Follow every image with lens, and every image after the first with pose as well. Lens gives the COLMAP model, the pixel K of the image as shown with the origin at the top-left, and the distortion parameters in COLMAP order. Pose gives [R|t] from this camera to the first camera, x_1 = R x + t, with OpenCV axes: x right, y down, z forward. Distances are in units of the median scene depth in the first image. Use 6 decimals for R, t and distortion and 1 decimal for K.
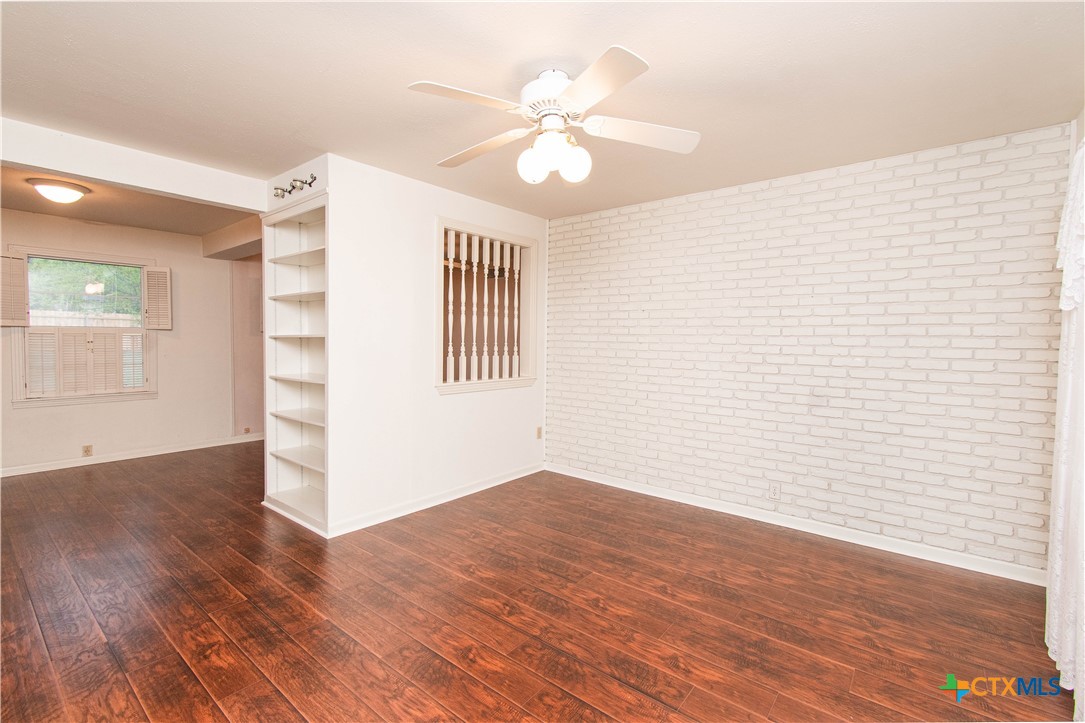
lens RADIAL K [[485.8, 0, 562.7], [0, 485.8, 336.4], [0, 0, 1]] dist [-0.002645, -0.000361]
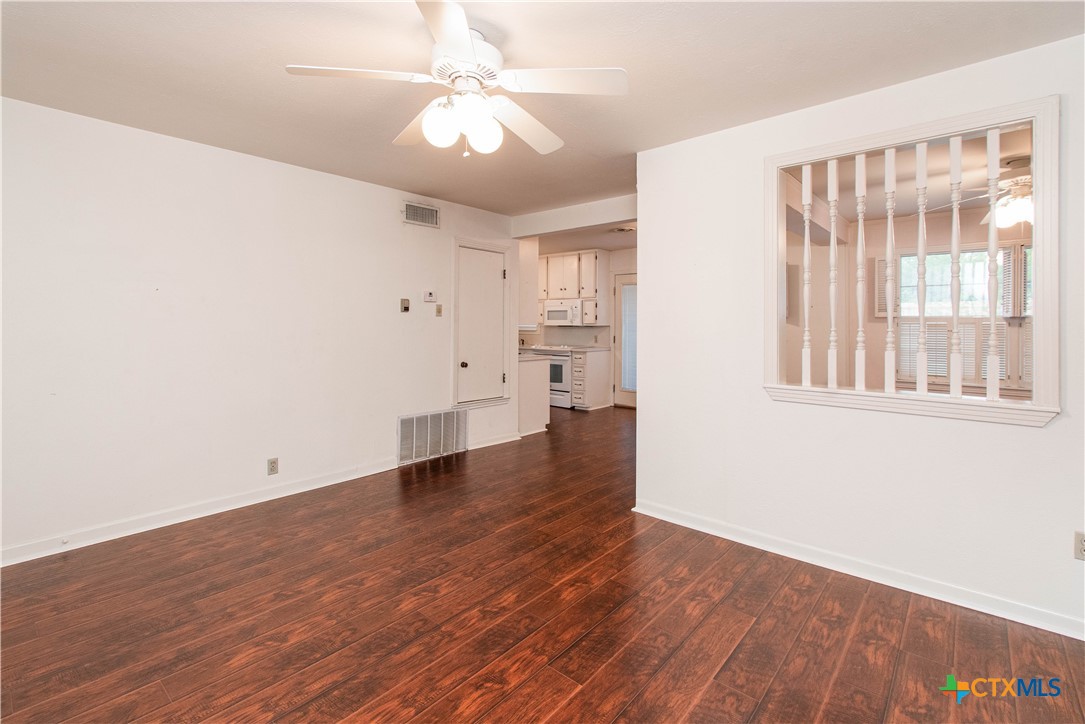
lens RADIAL K [[485.8, 0, 544.4], [0, 485.8, 367.7], [0, 0, 1]] dist [-0.002645, -0.000361]
pose [[-0.051176, 0.084286, -0.995127, 0.762836], [0.000050, 0.996432, 0.084394, 0.003956], [0.998690, 0.004269, -0.050997, 1.101198]]
